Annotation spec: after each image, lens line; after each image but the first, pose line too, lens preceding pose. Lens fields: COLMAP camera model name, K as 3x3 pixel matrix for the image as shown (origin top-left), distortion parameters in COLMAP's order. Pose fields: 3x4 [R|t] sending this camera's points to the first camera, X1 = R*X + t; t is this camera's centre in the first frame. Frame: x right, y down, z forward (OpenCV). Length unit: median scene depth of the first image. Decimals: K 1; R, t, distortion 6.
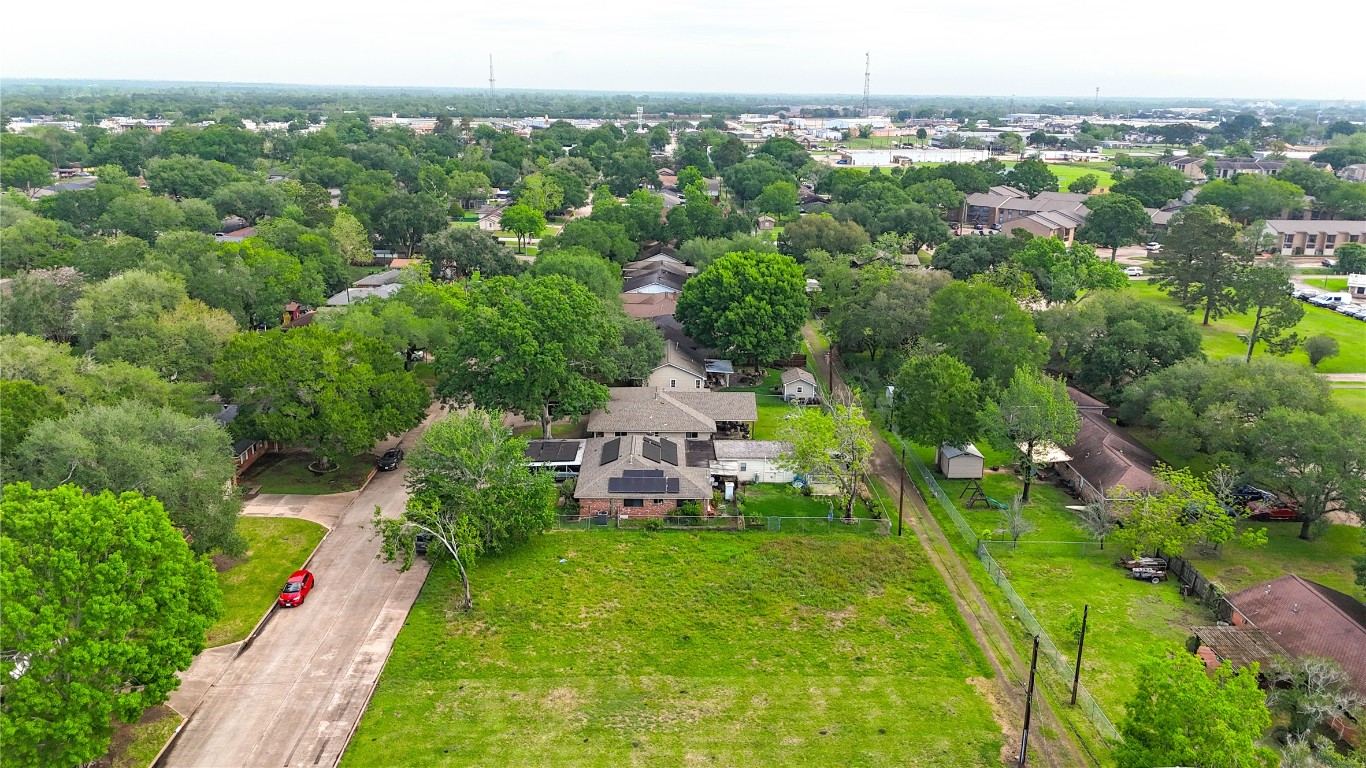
lens RADIAL K [[1002.7, 0, 684.4], [0, 1002.7, 382.3], [0, 0, 1]] dist [0.086331, -0.087695]
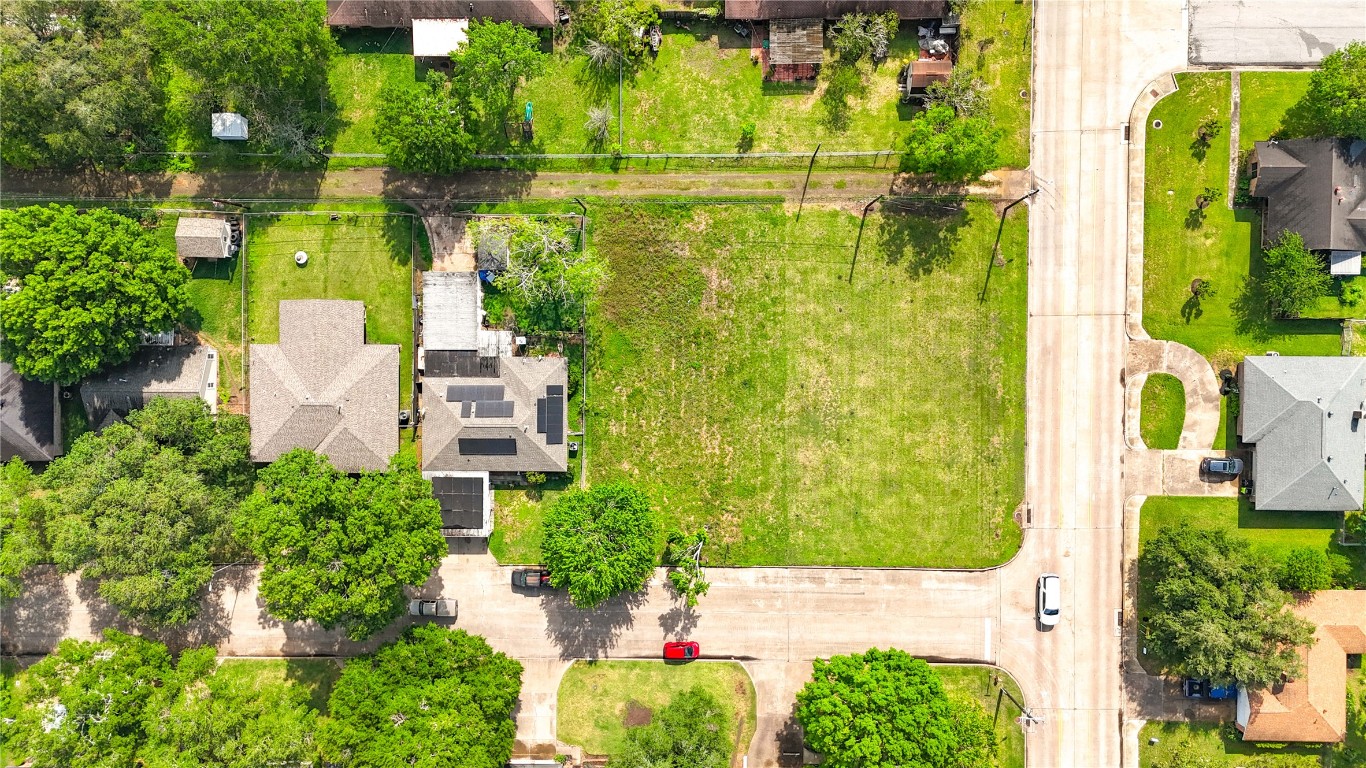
lens RADIAL K [[990.2, 0, 684.4], [0, 990.2, 381.7], [0, 0, 1]] dist [0.110594, -0.150406]
pose [[0.022957, -0.999257, -0.030974, 0.038111], [0.302750, -0.022579, 0.952802, -0.948700], [-0.952793, -0.031251, 0.302007, 0.478568]]
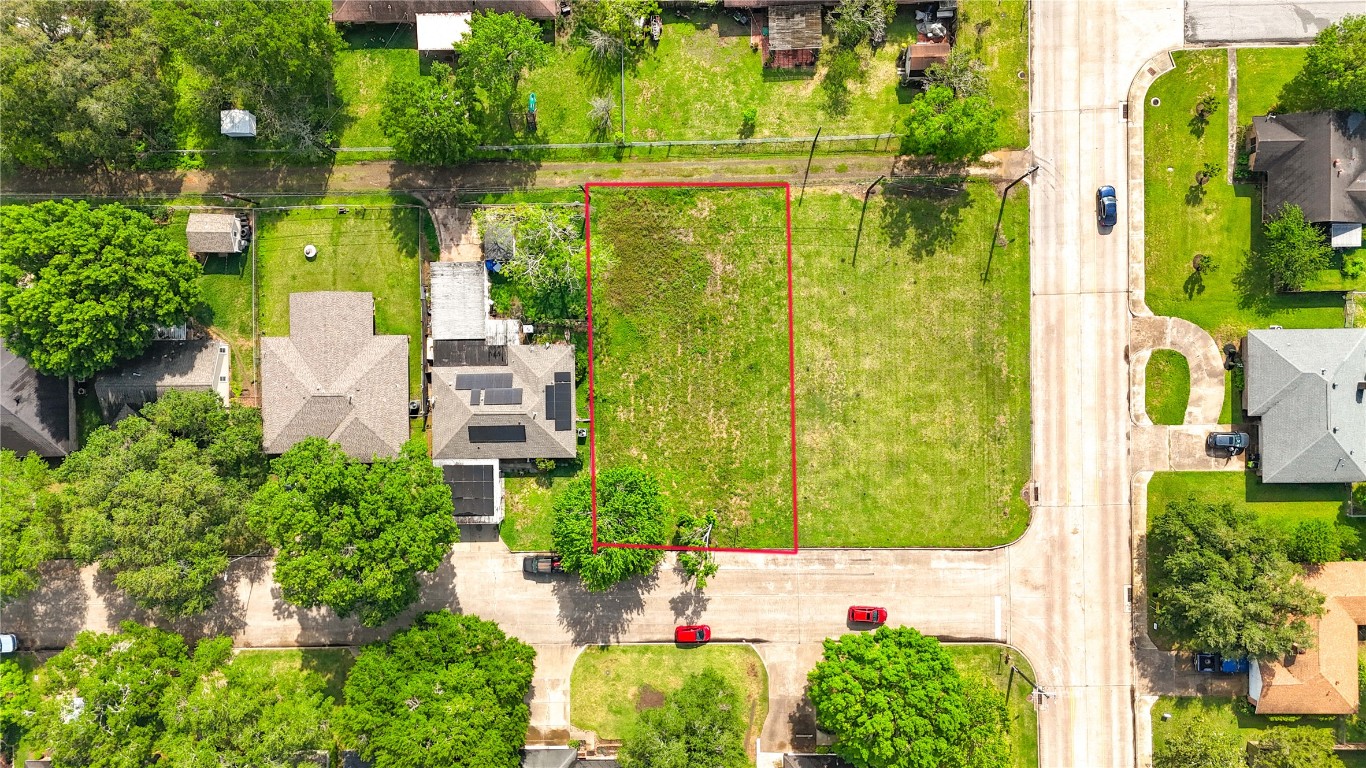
lens RADIAL K [[990.2, 0, 684.4], [0, 990.2, 381.7], [0, 0, 1]] dist [0.110594, -0.150406]
pose [[0.004329, -0.999803, -0.019355, 0.006798], [0.309662, -0.017063, 0.950694, -0.958222], [-0.950837, -0.010109, 0.309527, 0.473781]]
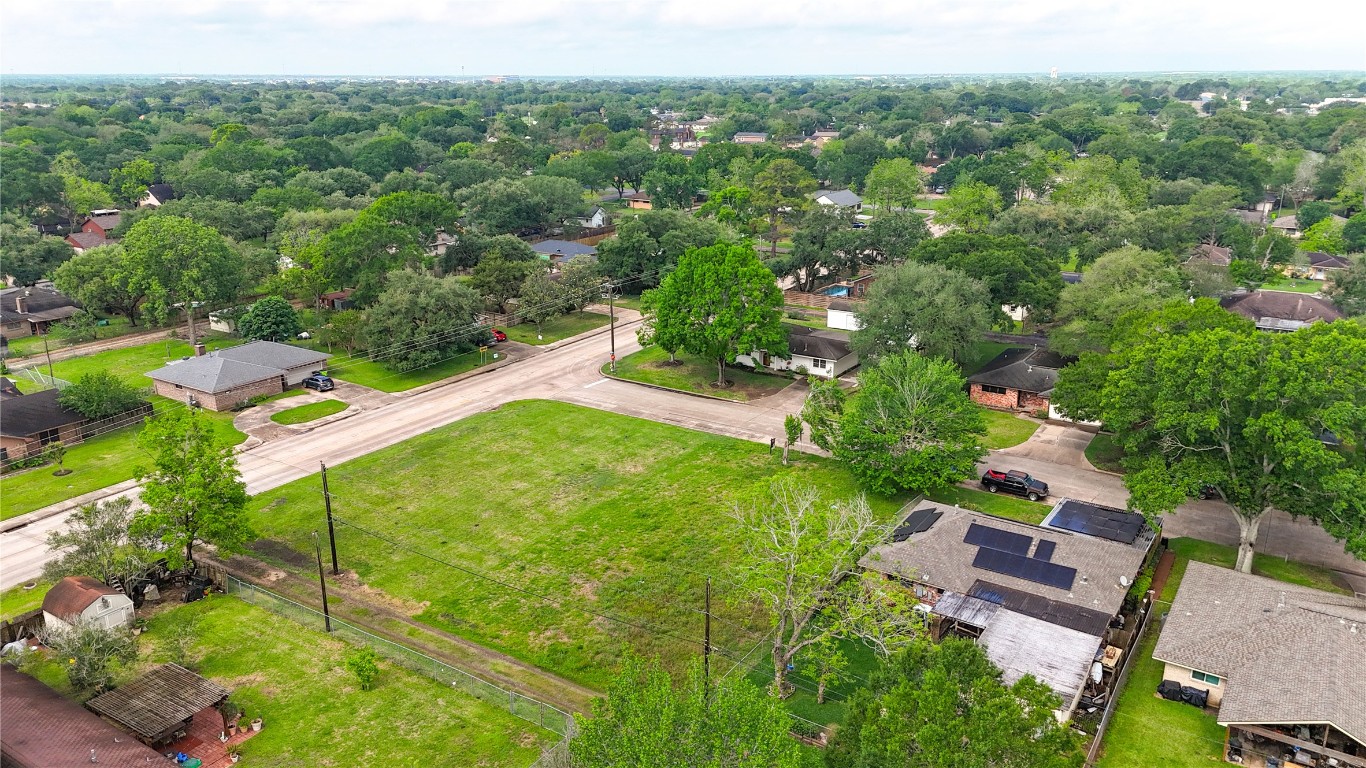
lens RADIAL K [[1001.1, 0, 683.8], [0, 1001.1, 380.2], [0, 0, 1]] dist [0.127559, -0.222520]
pose [[-0.562943, 0.227092, -0.794686, 0.642605], [-0.236849, 0.876859, 0.418354, -0.278189], [0.791832, 0.423730, -0.439835, 1.122495]]
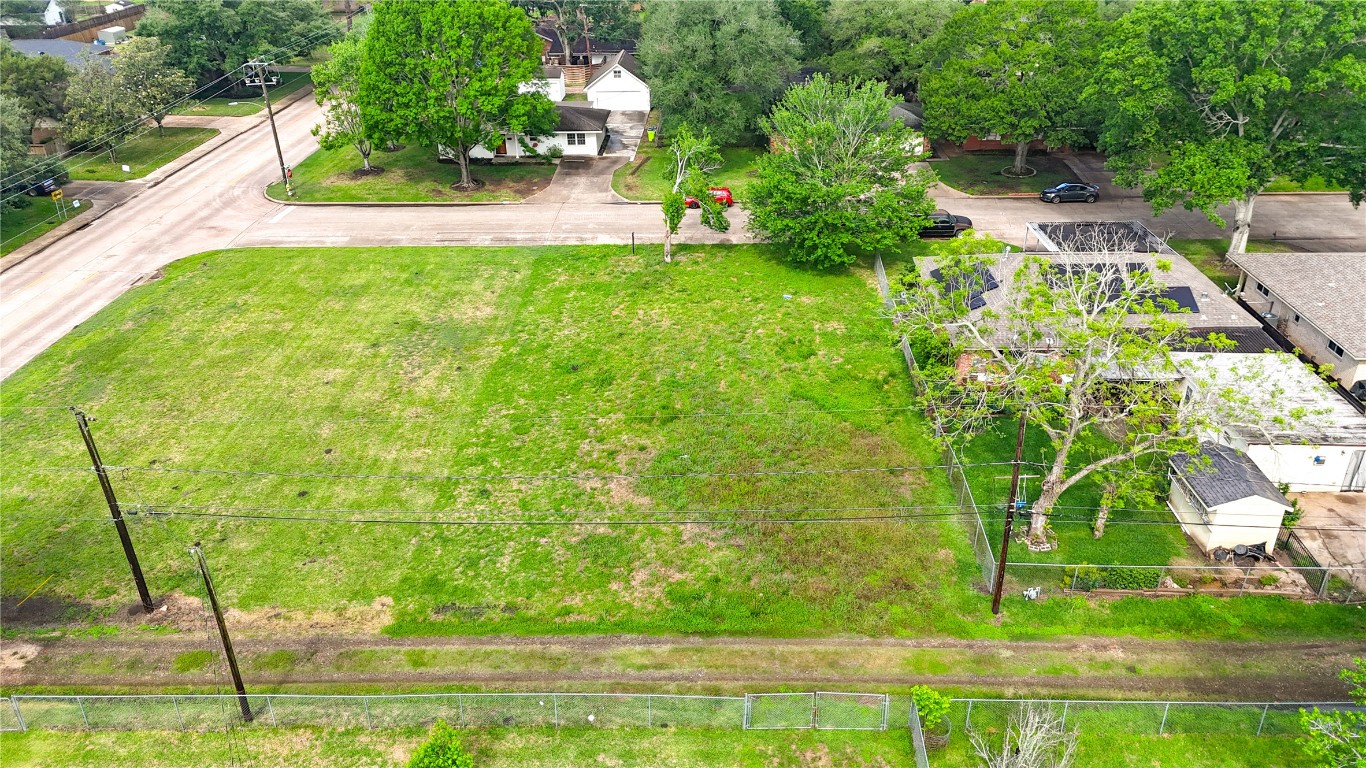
lens RADIAL K [[1002.7, 0, 684.4], [0, 1002.7, 382.3], [0, 0, 1]] dist [0.086331, -0.087695]
pose [[-0.051610, 0.449544, -0.891766, 0.518874], [-0.262238, 0.855520, 0.446449, -0.074688], [0.963622, 0.256896, 0.073734, 0.785751]]
